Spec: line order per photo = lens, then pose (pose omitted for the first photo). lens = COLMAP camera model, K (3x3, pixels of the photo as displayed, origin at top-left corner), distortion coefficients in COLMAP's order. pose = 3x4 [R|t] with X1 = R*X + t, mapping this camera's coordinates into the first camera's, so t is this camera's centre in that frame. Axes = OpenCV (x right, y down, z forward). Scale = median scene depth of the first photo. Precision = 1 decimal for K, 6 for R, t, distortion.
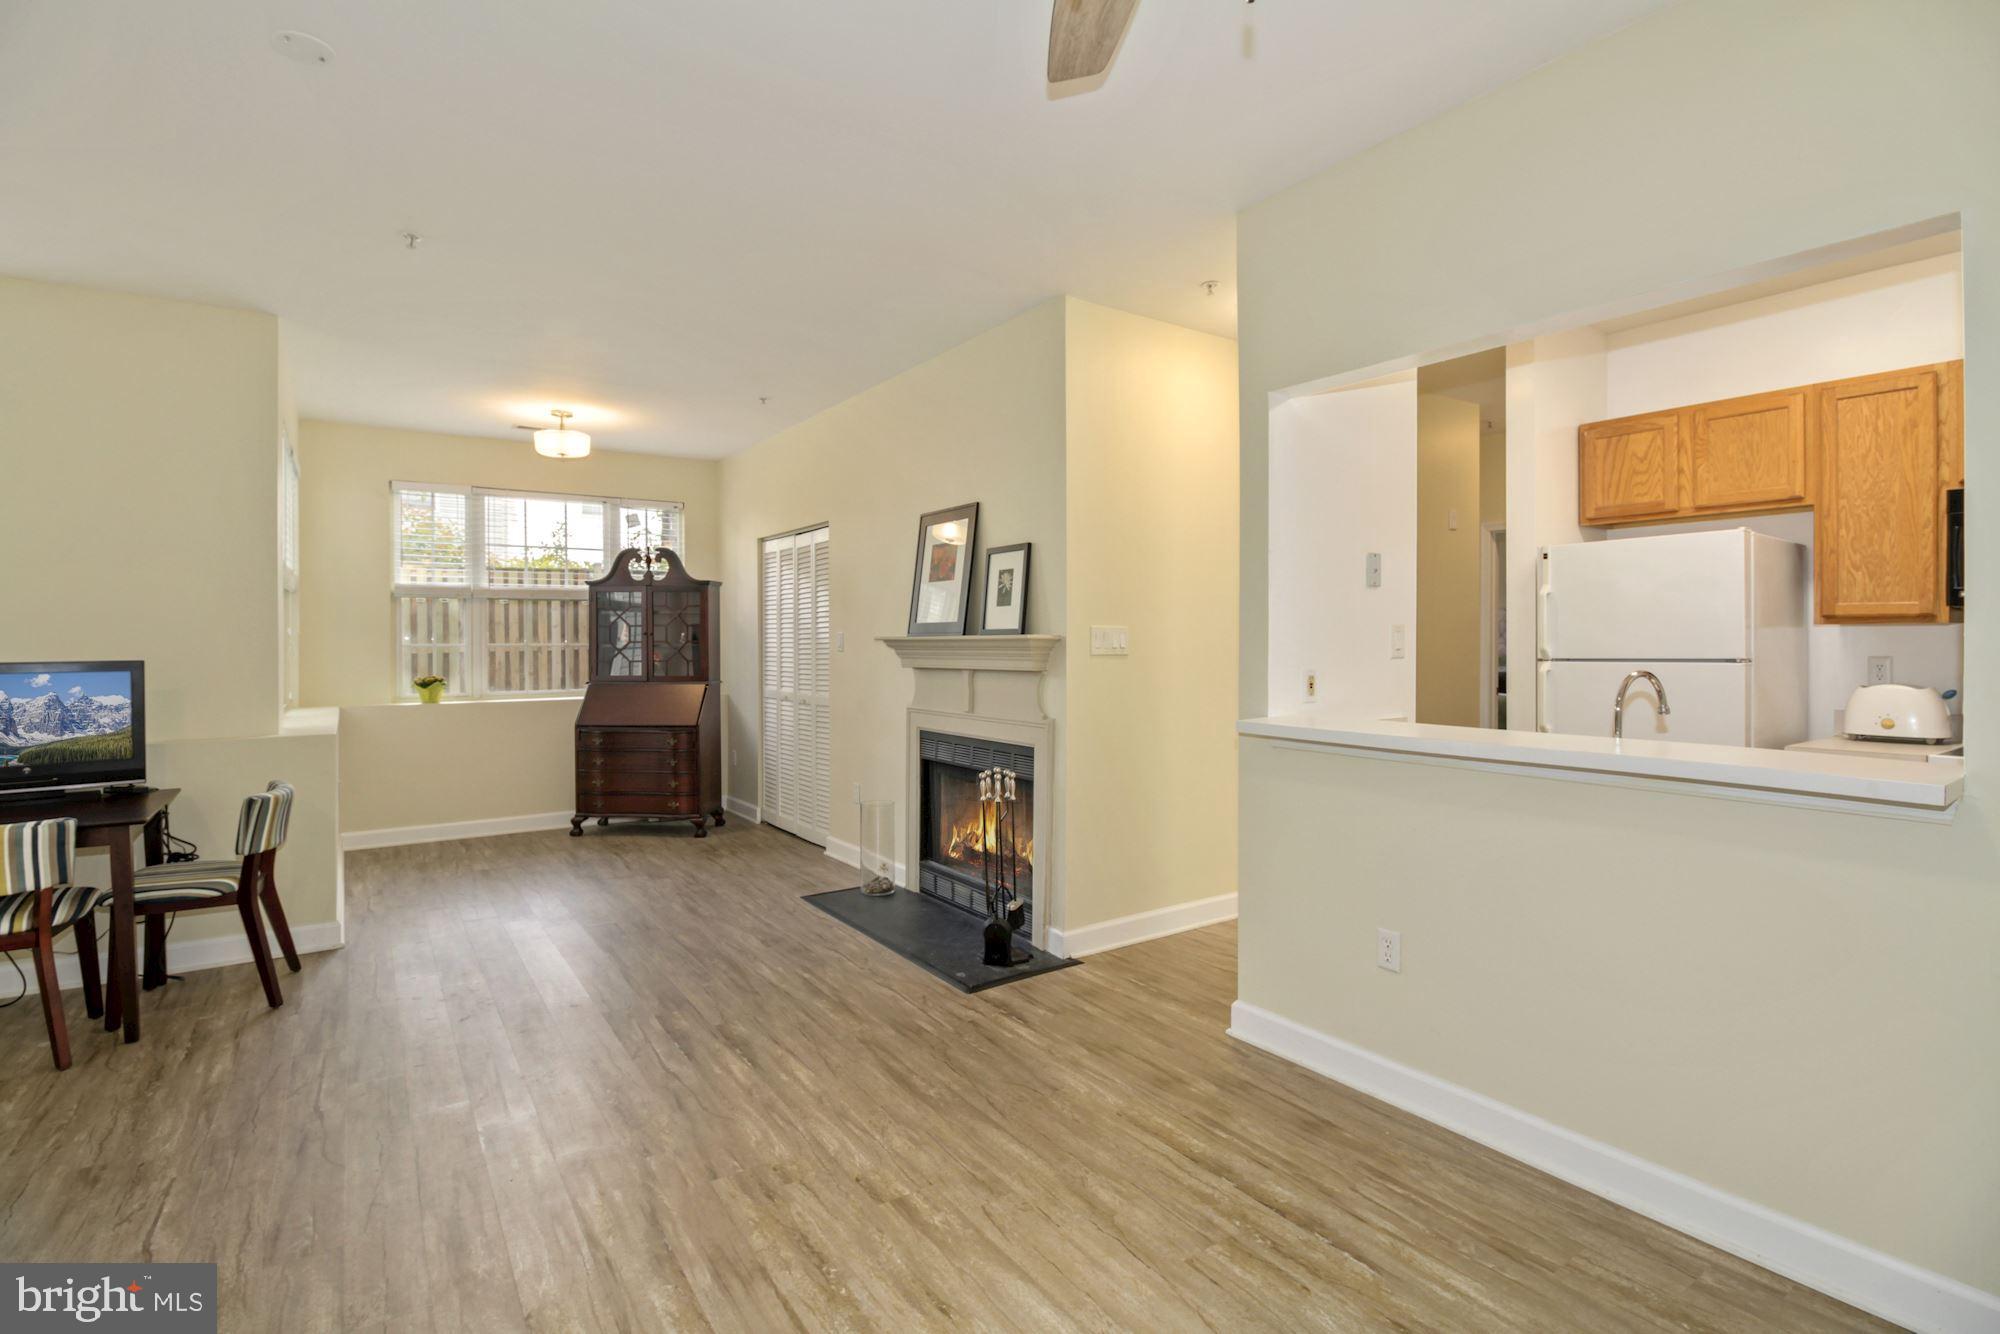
lens RADIAL K [[930.9, 0, 990.8], [0, 930.9, 652.5], [0, 0, 1]] dist [0.000548, -0.012754]
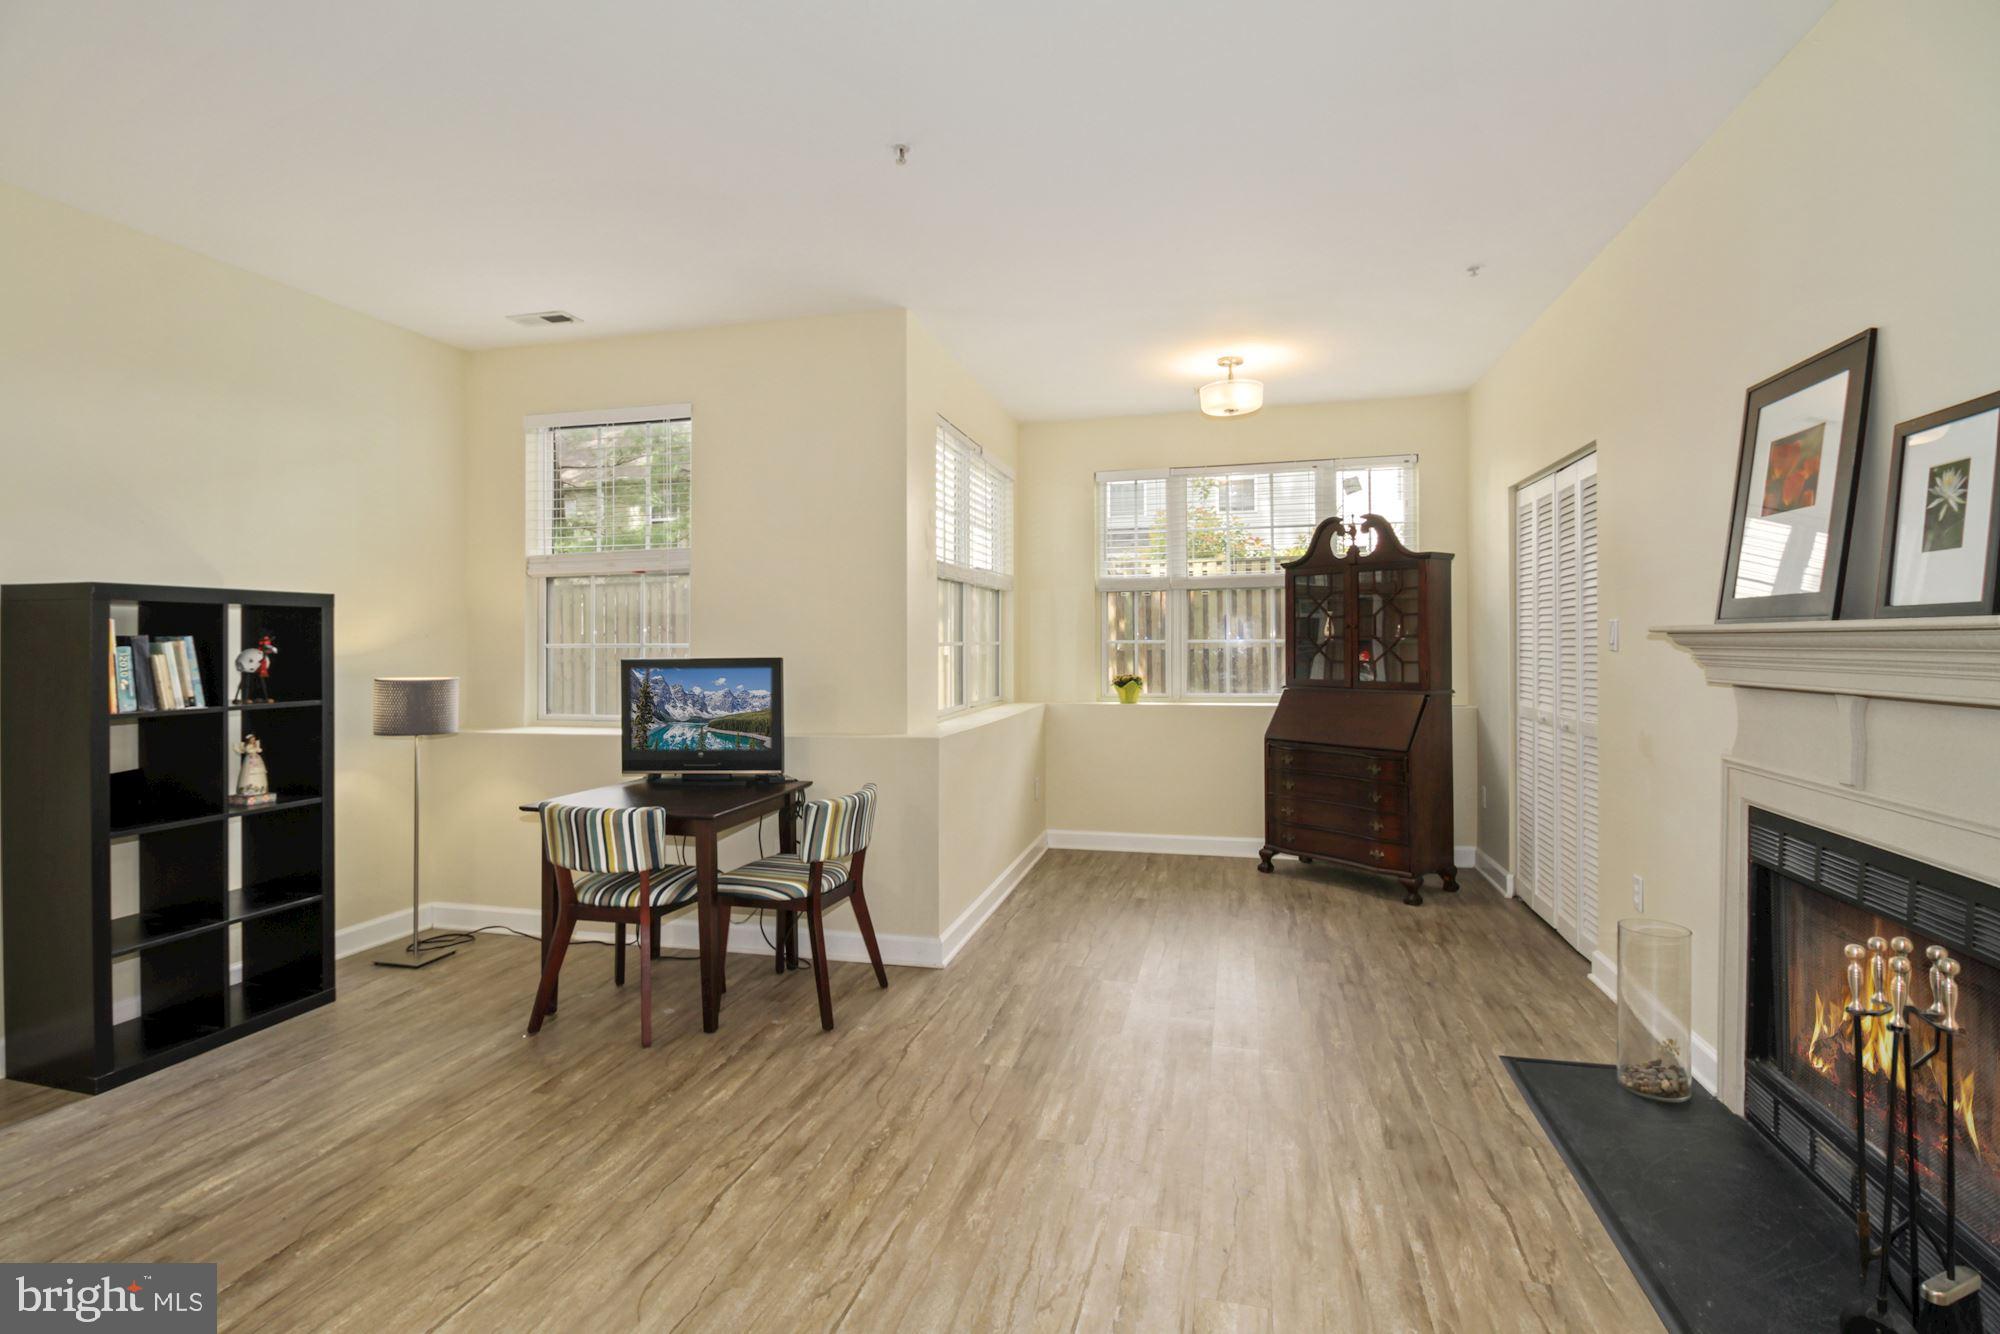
lens RADIAL K [[955.6, 0, 990.1], [0, 955.6, 639.8], [0, 0, 1]] dist [0.001406, -0.014112]
pose [[0.657008, -0.002861, -0.753878, 0.054262], [-0.002572, 0.999978, -0.006036, -0.005302], [0.753879, 0.005905, 0.656986, 0.401257]]
